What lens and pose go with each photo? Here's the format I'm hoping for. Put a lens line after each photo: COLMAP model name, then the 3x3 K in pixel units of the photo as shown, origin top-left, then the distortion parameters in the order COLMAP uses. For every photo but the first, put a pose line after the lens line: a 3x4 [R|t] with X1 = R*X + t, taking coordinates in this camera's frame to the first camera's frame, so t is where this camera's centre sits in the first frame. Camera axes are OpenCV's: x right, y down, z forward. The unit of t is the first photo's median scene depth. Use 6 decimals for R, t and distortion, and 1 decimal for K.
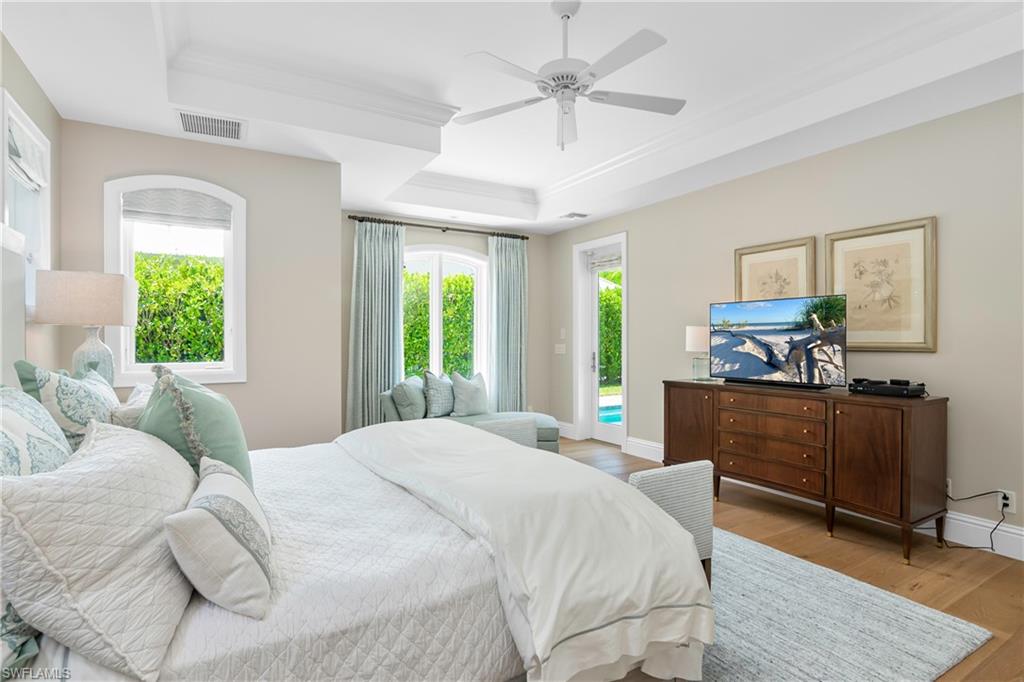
lens RADIAL K [[508.1, 0, 509.3], [0, 508.1, 337.7], [0, 0, 1]] dist [-0.014971, 0.001075]
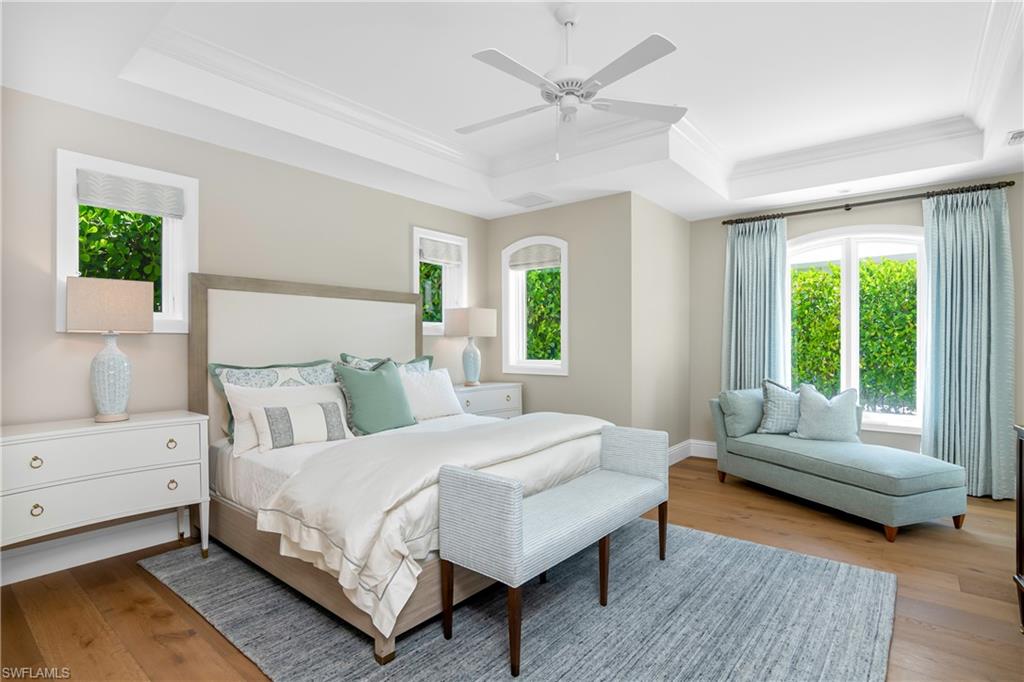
lens RADIAL K [[508.1, 0, 514.0], [0, 508.1, 346.1], [0, 0, 1]] dist [-0.014971, 0.001075]
pose [[0.346062, 0.006891, -0.938186, 0.511465], [-0.001782, 0.999976, 0.006688, -0.000324], [0.938210, -0.000643, 0.346066, 0.277275]]
